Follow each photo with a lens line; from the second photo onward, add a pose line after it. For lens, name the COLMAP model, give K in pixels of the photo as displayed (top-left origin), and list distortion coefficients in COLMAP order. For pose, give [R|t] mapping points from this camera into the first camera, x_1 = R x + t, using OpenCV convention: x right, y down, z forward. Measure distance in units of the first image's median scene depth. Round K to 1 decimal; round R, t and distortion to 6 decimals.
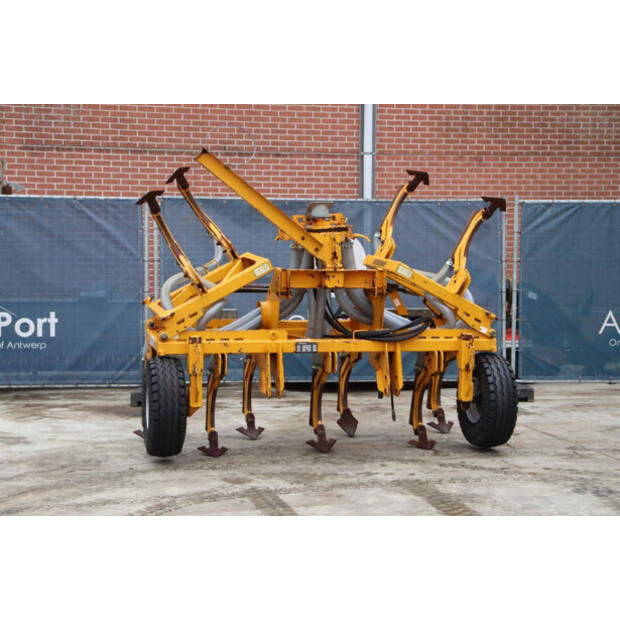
lens RADIAL K [[1193.1, 0, 319.9], [0, 1193.1, 331.6], [0, 0, 1]] dist [0.330663, 0.000000]
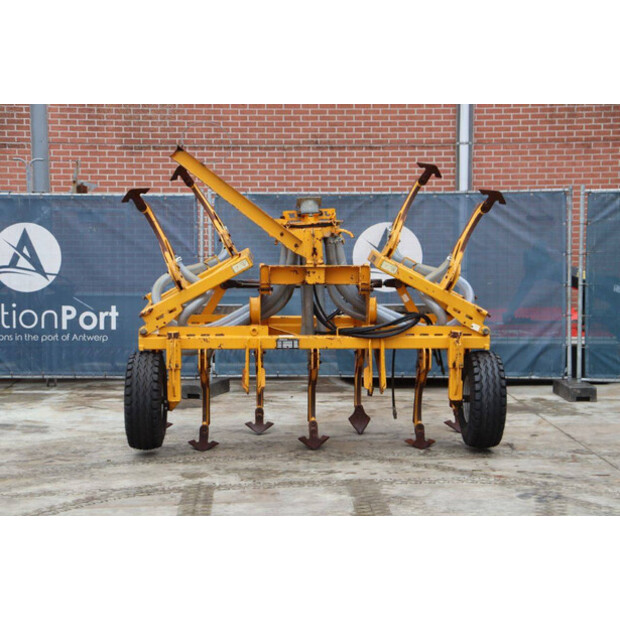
lens RADIAL K [[1193.1, 0, 330.1], [0, 1193.1, 334.9], [0, 0, 1]] dist [0.330663, 0.000000]
pose [[0.981643, 0.008488, -0.190537, 0.189023], [-0.006421, 0.999914, 0.011465, -0.005102], [0.190618, -0.010031, 0.981613, 0.024664]]
